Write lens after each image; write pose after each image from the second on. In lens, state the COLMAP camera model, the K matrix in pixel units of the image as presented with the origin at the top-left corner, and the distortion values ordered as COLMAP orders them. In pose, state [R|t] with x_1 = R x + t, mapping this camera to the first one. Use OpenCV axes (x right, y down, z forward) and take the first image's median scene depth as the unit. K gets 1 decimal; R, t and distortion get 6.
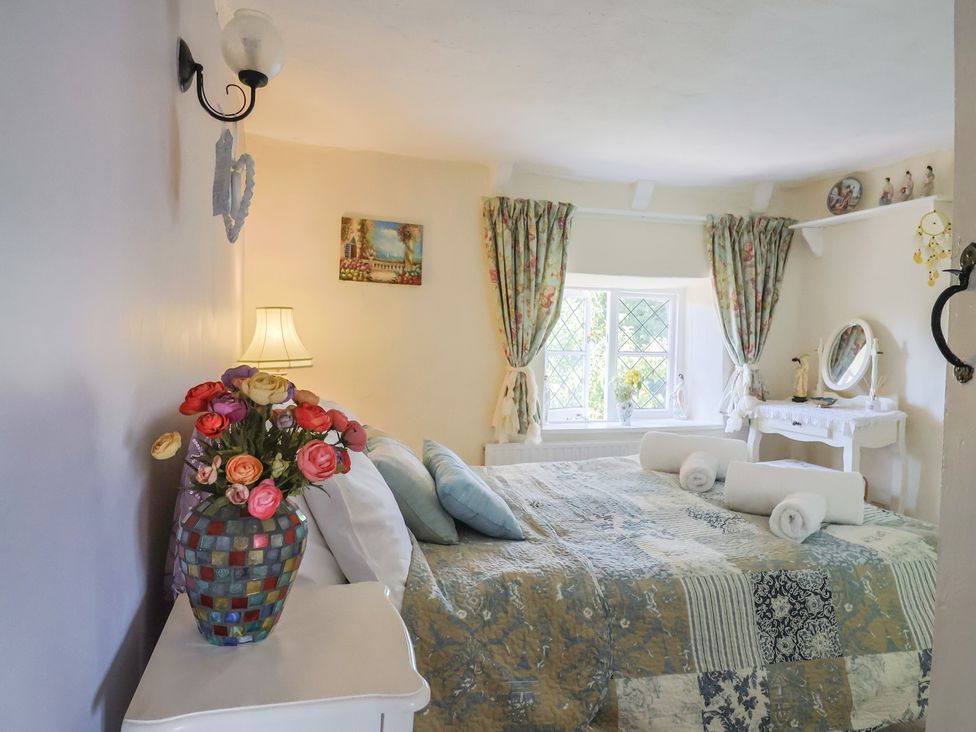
lens RADIAL K [[641.1, 0, 501.0], [0, 641.1, 364.4], [0, 0, 1]] dist [0.005750, -0.004682]
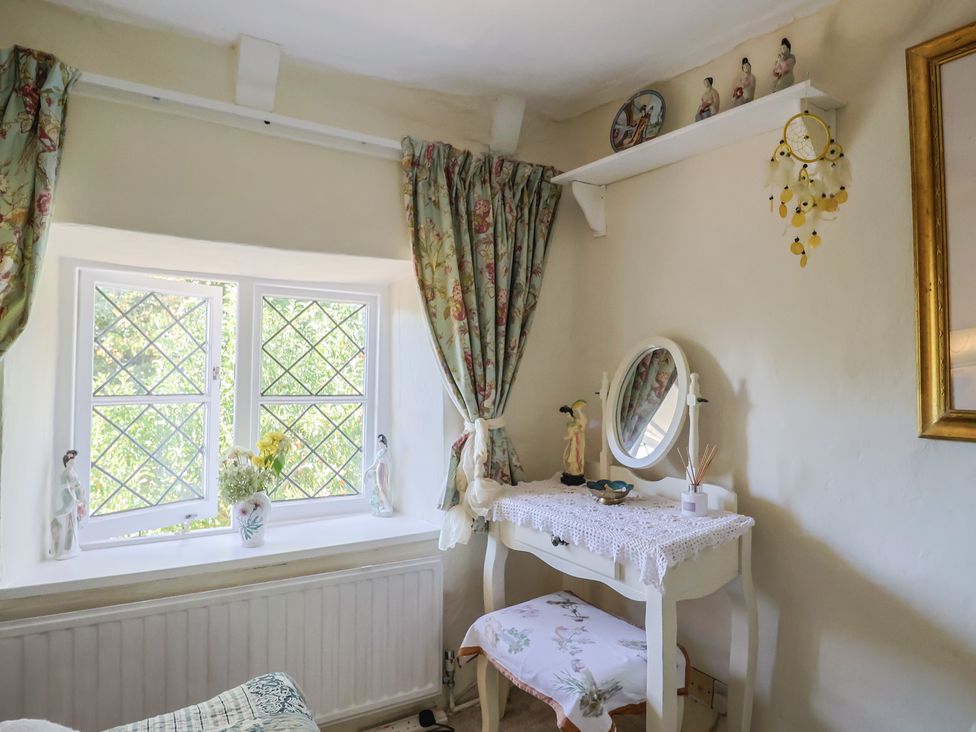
lens RADIAL K [[585.5, 0, 500.5], [0, 585.5, 367.6], [0, 0, 1]] dist [0.005981, -0.016991]
pose [[0.966788, 0.002356, 0.255568, 0.277051], [0.008612, 0.999089, -0.041790, -0.023890], [-0.255434, 0.042603, 0.965887, 0.522442]]
